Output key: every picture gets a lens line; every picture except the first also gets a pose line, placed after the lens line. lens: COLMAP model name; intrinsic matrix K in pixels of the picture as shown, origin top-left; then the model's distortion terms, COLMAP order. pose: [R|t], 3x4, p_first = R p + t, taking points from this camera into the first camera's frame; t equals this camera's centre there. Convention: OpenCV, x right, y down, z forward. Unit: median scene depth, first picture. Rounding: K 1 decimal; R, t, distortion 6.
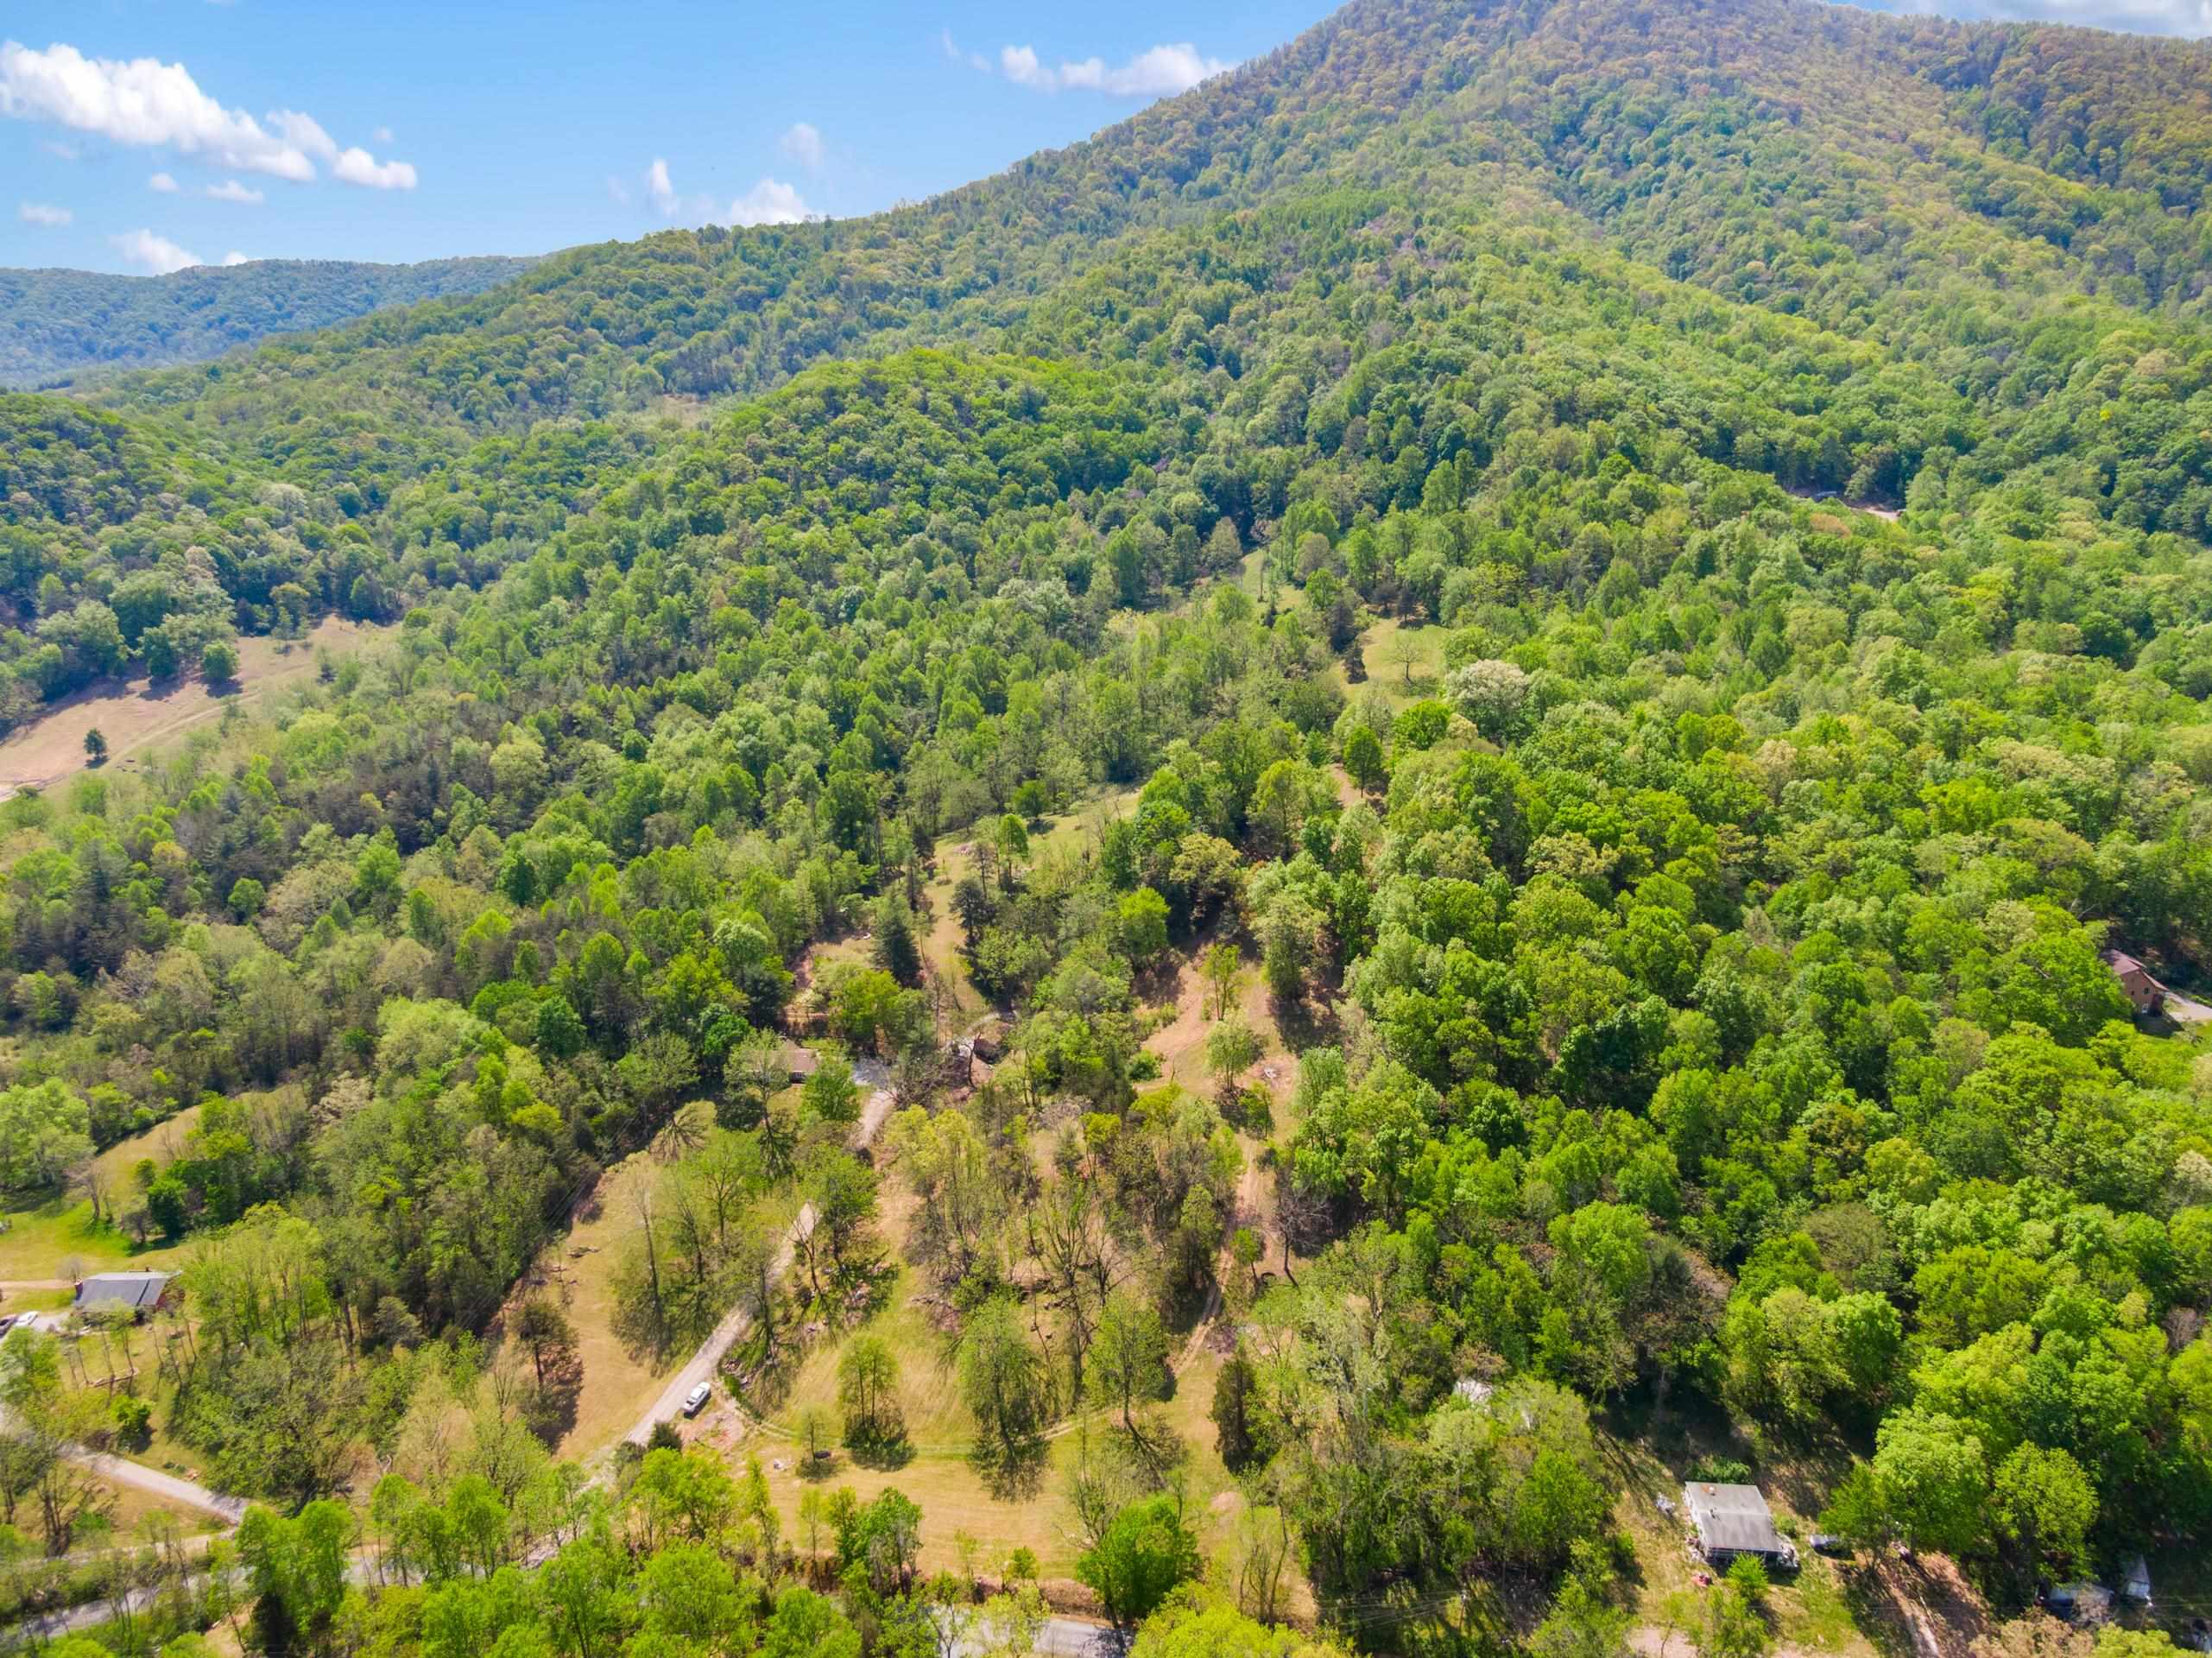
lens RADIAL K [[1591.4, 0, 1093.7], [0, 1591.4, 839.6], [0, 0, 1]] dist [0.027450, -0.044929]
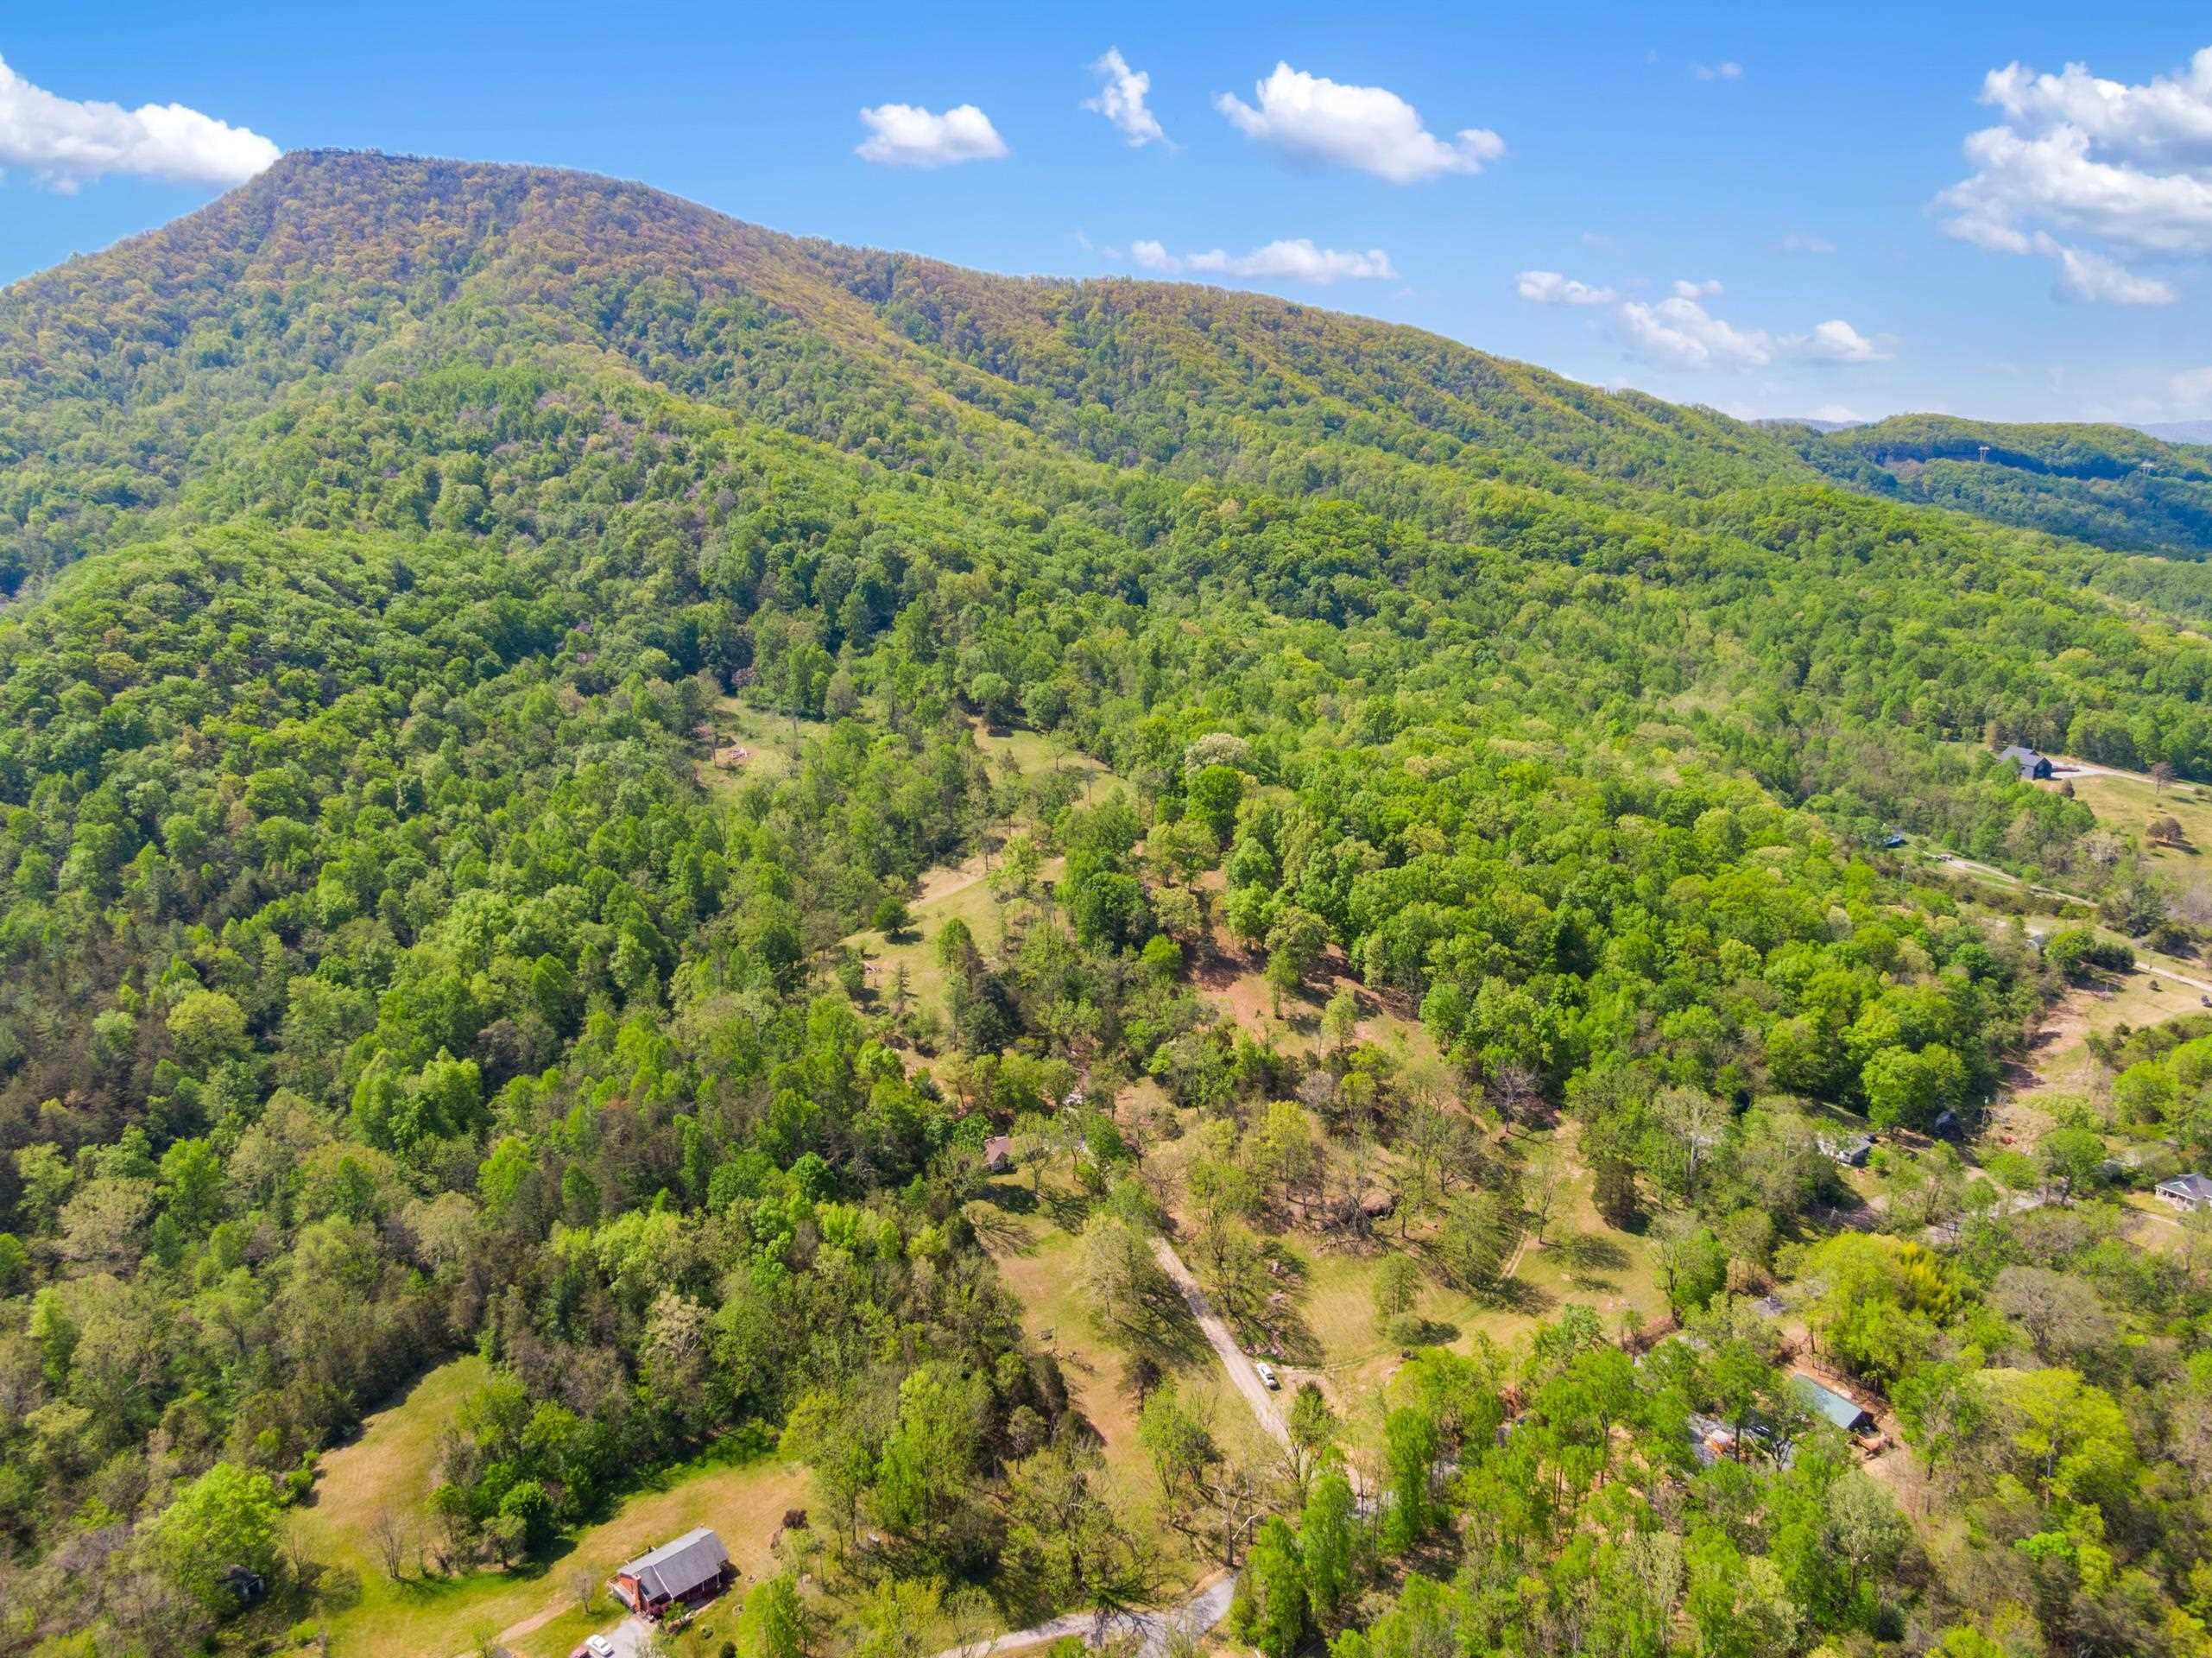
lens RADIAL K [[1591.4, 0, 1106.0], [0, 1591.4, 836.0], [0, 0, 1]] dist [0.027450, -0.044929]
pose [[0.724282, -0.160650, 0.670528, -0.428485], [0.226808, 0.973870, -0.011664, -0.020764], [-0.651133, 0.160529, 0.741793, 0.056517]]
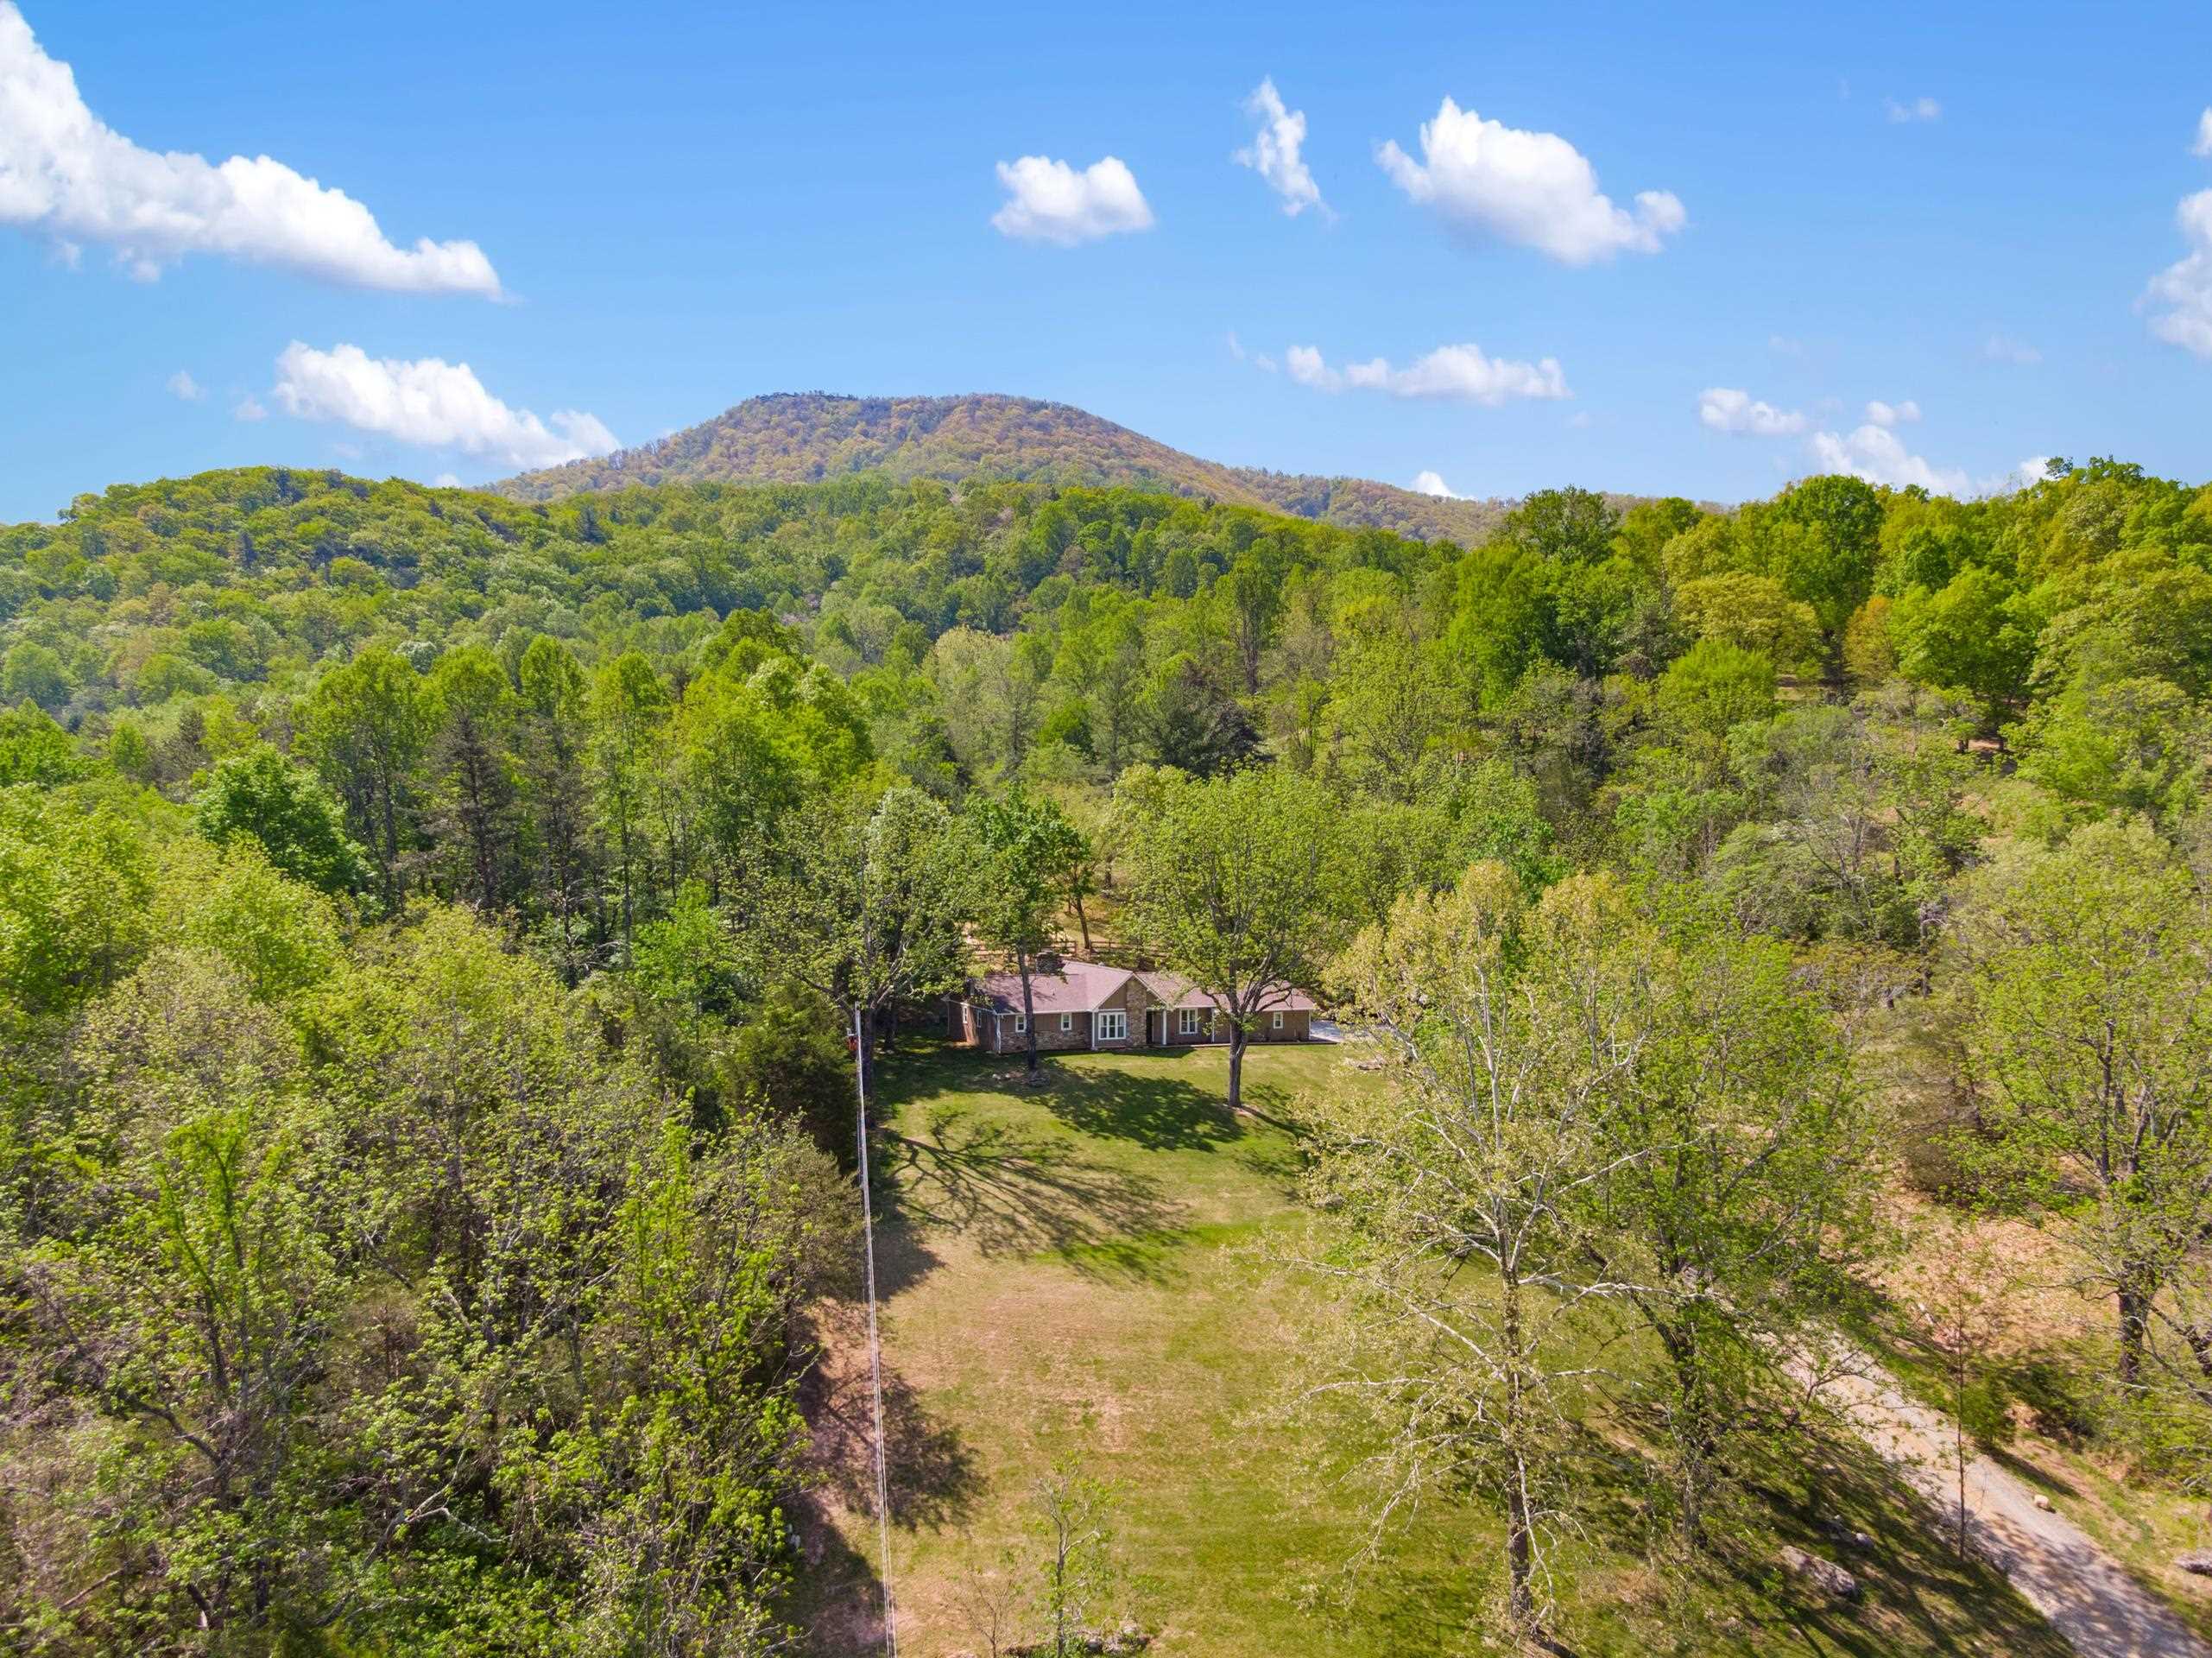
lens RADIAL K [[1591.4, 0, 1102.2], [0, 1591.4, 830.1], [0, 0, 1]] dist [0.027450, -0.044929]
pose [[0.890170, 0.013867, 0.455417, -0.171478], [0.139882, 0.942948, -0.302128, 0.102865], [-0.433624, 0.332650, 0.837445, 0.381856]]
